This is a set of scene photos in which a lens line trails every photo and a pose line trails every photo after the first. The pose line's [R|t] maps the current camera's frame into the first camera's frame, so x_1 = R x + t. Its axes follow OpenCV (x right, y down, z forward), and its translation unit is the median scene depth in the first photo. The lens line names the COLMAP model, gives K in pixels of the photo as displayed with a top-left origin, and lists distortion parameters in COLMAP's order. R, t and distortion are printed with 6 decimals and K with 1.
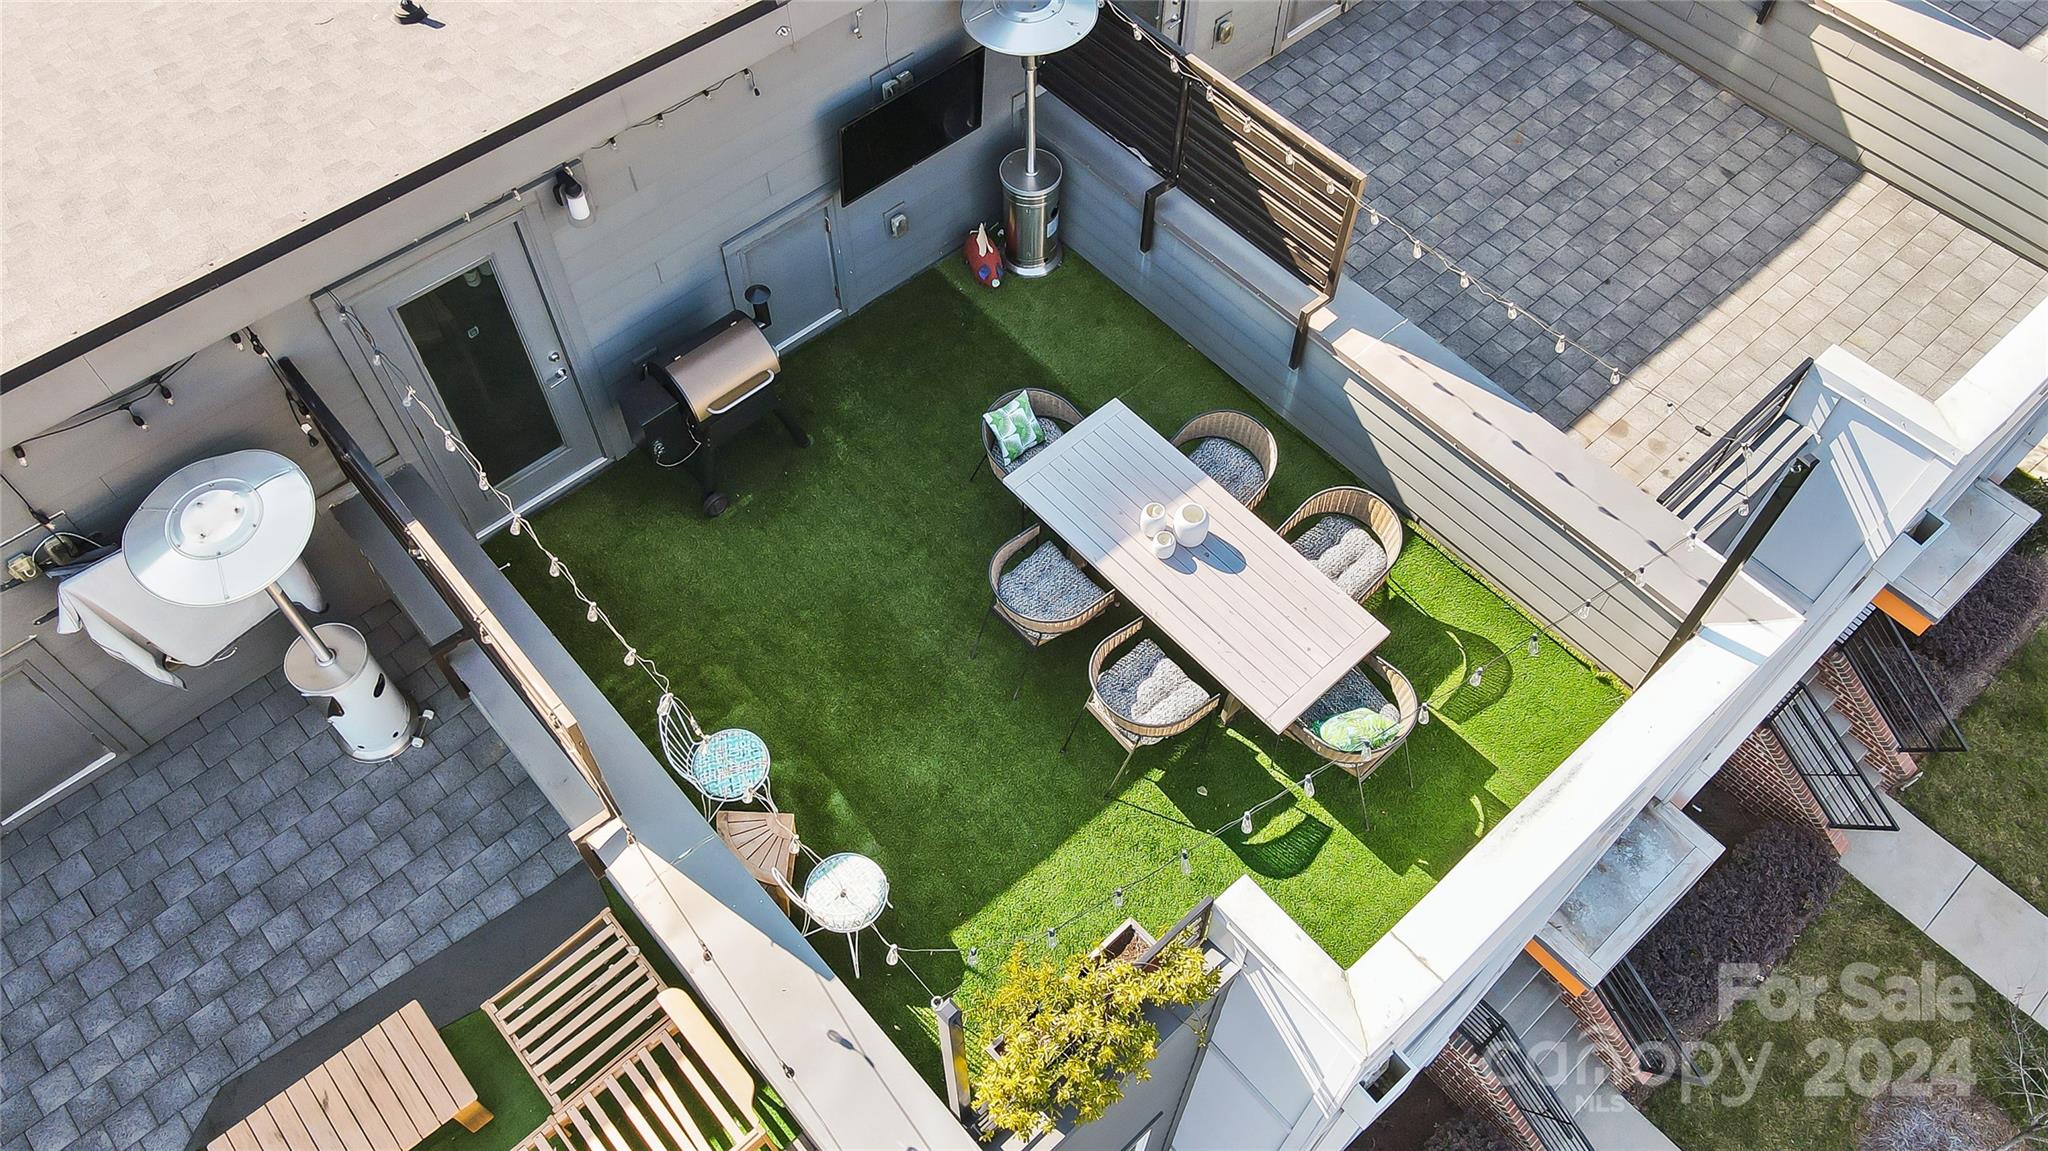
lens RADIAL K [[1482.1, 0, 1024.0], [0, 1482.1, 575.5], [0, 0, 1]] dist [-0.002007, -0.001159]
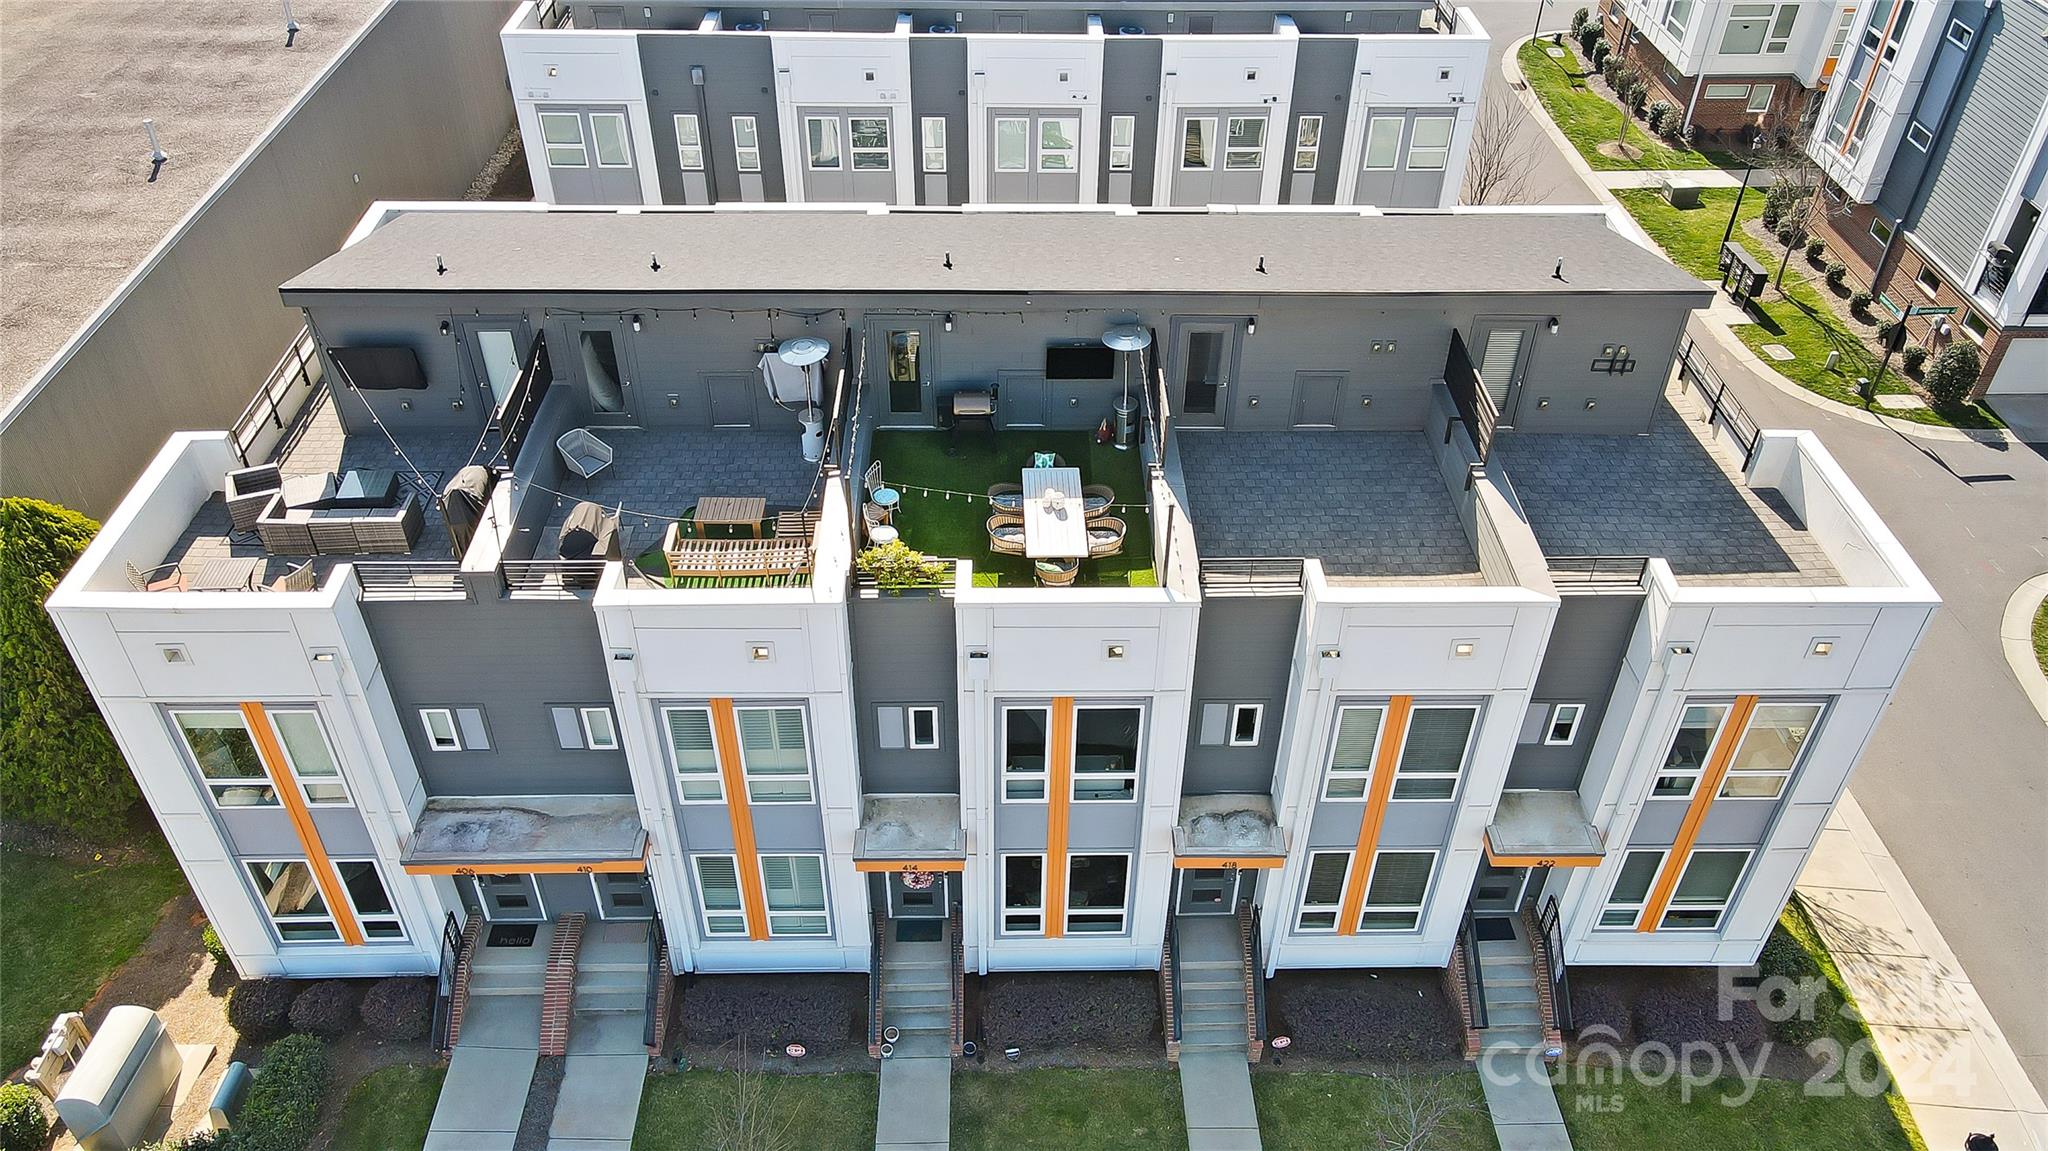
lens RADIAL K [[1482.1, 0, 1024.0], [0, 1482.1, 575.5], [0, 0, 1]] dist [-0.002007, -0.001159]
pose [[0.762597, 0.408913, -0.501234, 1.502814], [-0.540561, 0.828437, -0.146582, 0.519873], [0.355302, 0.382731, 0.852806, -1.319423]]
